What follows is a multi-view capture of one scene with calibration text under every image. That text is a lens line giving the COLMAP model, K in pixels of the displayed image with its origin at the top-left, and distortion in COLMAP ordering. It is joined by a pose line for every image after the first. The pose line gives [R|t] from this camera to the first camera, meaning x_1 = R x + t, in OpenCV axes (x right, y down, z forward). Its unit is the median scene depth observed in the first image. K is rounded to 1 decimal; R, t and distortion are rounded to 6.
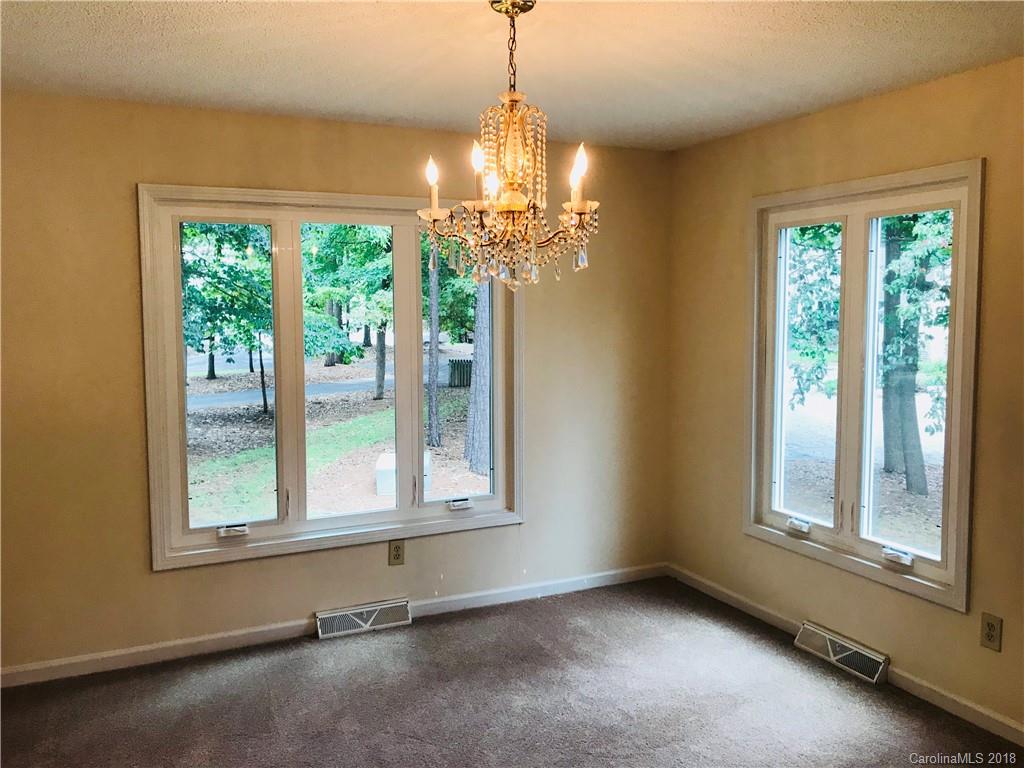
lens RADIAL K [[850.3, 0, 511.1], [0, 850.3, 363.6], [0, 0, 1]] dist [0.060450, -0.056736]
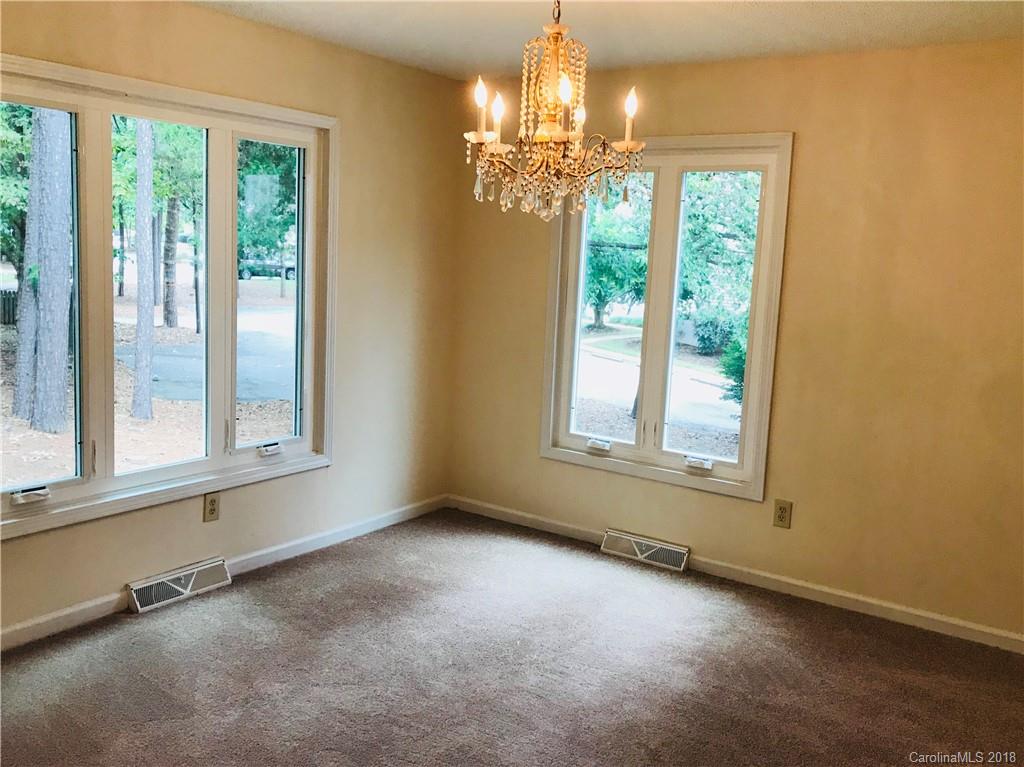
lens RADIAL K [[924.2, 0, 510.3], [0, 924.2, 355.8], [0, 0, 1]] dist [0.042319, -0.011364]
pose [[0.870119, -0.014387, 0.492631, -0.353382], [-0.013883, 0.998462, 0.053681, 0.010920], [-0.492646, -0.053548, 0.868581, 0.025930]]
